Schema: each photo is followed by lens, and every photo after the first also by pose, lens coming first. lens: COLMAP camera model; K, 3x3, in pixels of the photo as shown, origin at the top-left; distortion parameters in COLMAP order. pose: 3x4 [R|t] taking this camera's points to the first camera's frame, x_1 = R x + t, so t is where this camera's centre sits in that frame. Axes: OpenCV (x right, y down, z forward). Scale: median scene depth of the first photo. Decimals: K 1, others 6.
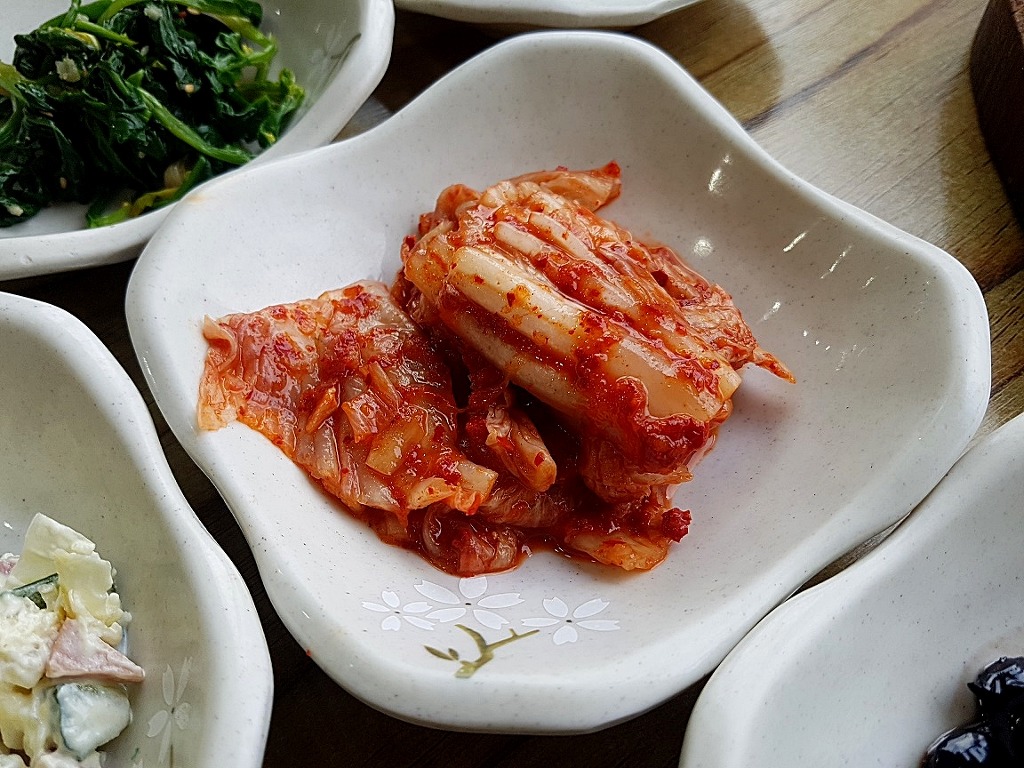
lens RADIAL K [[838.0, 0, 507.1], [0, 838.0, 404.7], [0, 0, 1]] dist [-0.024984, -0.016124]
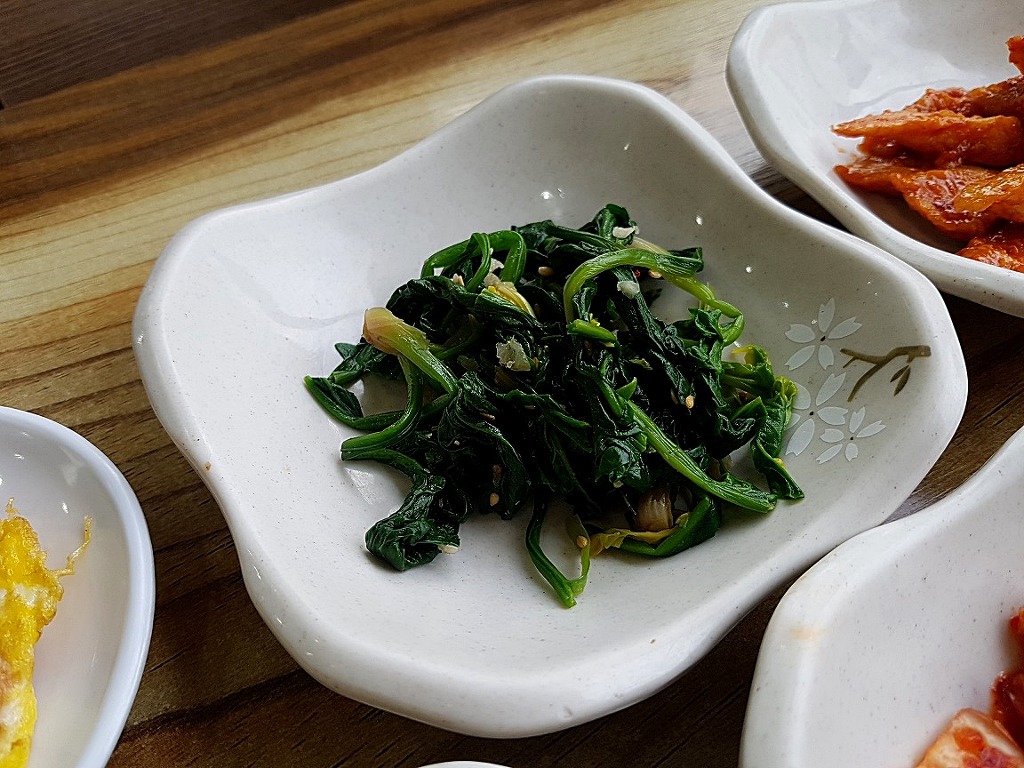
lens RADIAL K [[838.0, 0, 507.1], [0, 838.0, 404.7], [0, 0, 1]] dist [-0.024984, -0.016124]
pose [[0.995988, 0.058589, -0.067637, -0.641032], [-0.062614, 0.996292, -0.059006, -0.417644], [0.063929, 0.063005, 0.995964, 0.303766]]
